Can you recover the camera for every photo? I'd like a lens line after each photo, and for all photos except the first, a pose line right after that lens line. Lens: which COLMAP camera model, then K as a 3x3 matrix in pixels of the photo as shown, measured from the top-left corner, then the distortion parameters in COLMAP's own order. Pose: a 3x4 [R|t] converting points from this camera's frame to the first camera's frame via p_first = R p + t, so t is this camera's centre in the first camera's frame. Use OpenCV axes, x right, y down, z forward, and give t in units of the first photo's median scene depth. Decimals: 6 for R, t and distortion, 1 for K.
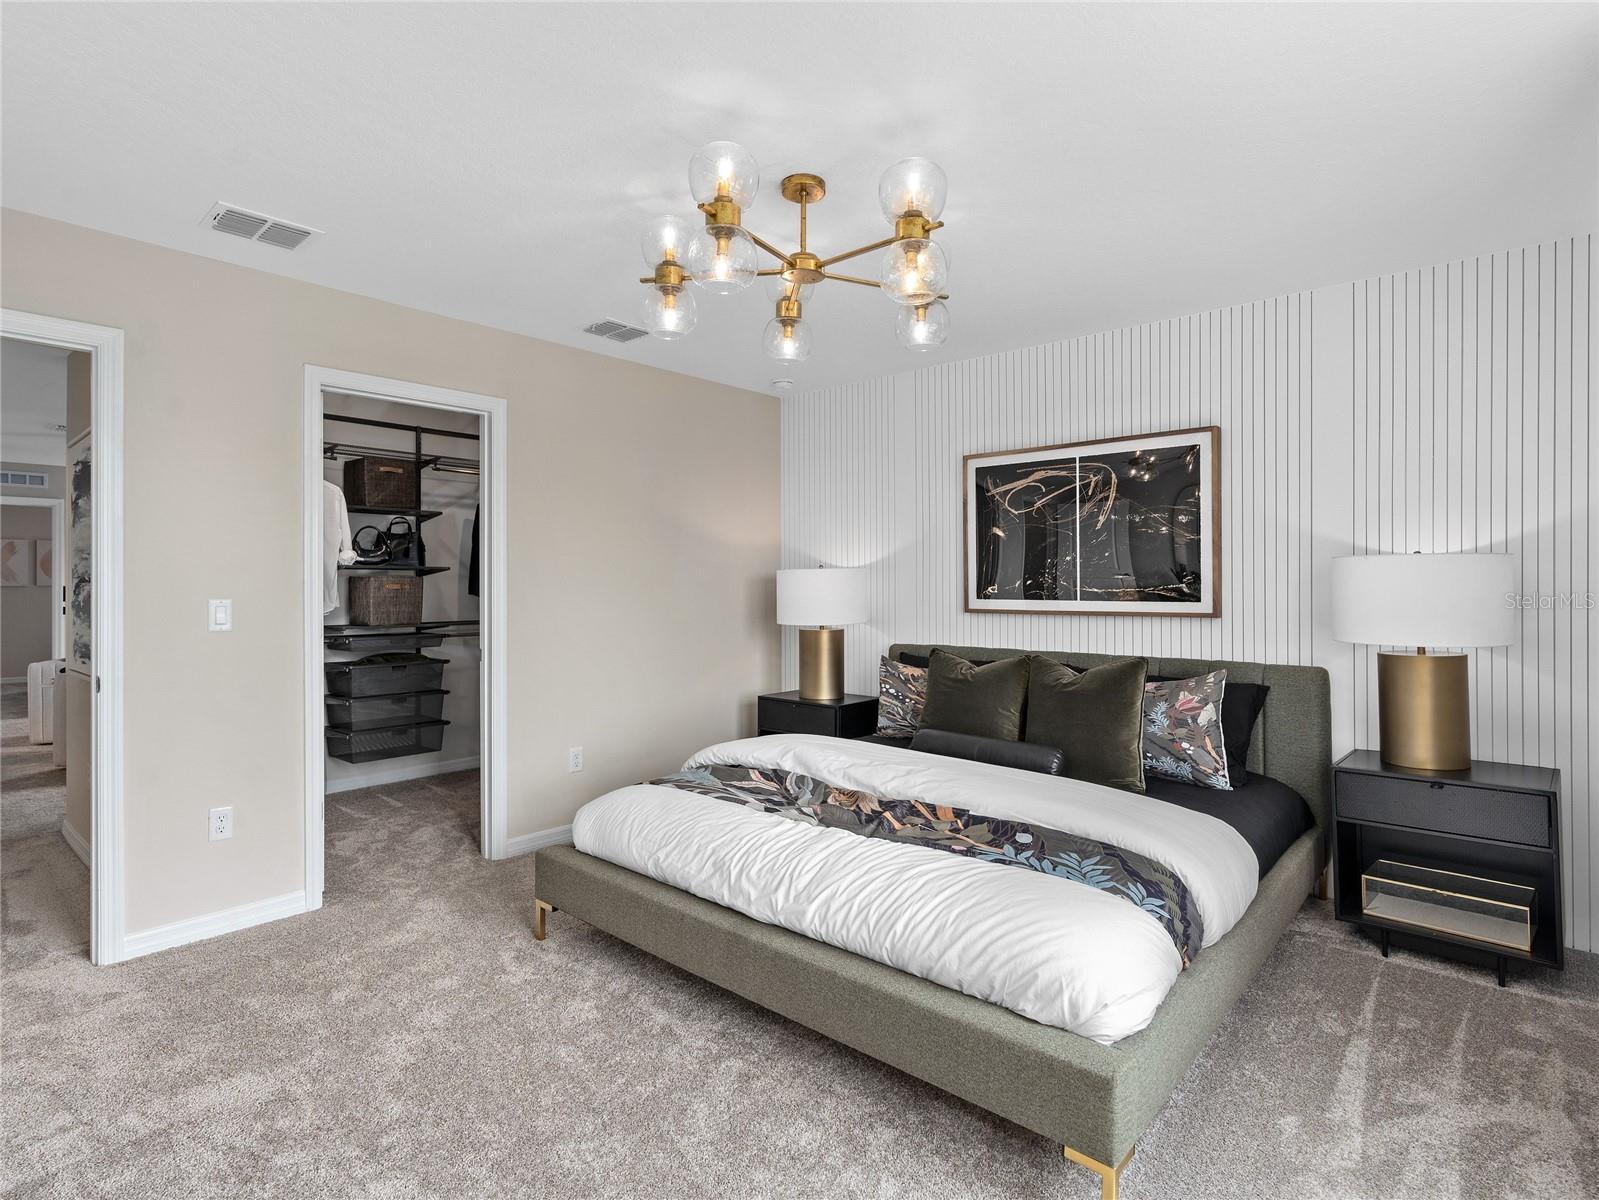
lens RADIAL K [[819.2, 0, 796.8], [0, 819.2, 588.9], [0, 0, 1]] dist [-0.015431, 0.005528]
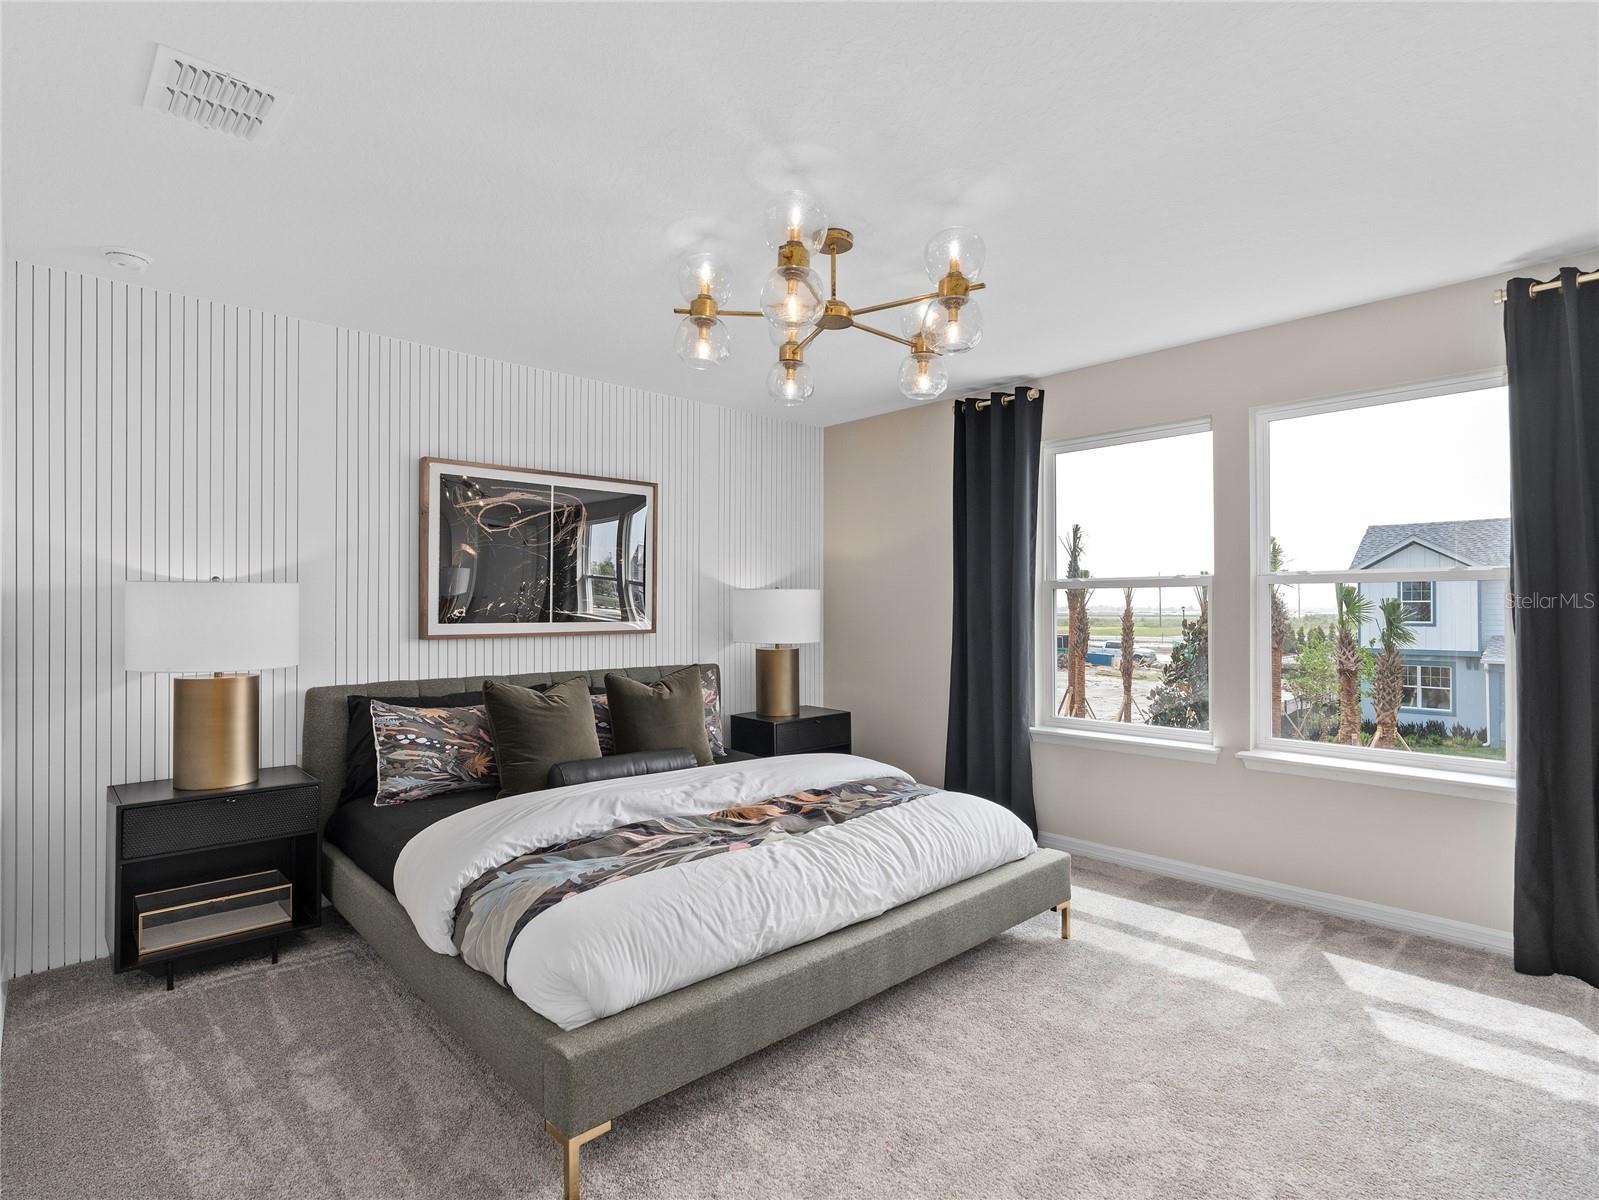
lens RADIAL K [[819.2, 0, 800.7], [0, 819.2, 601.5], [0, 0, 1]] dist [-0.015431, 0.005528]
pose [[0.104924, 0.004717, 0.994469, -0.648690], [0.005261, 0.999972, -0.005298, -0.005066], [-0.994466, 0.005788, 0.104896, 0.557737]]
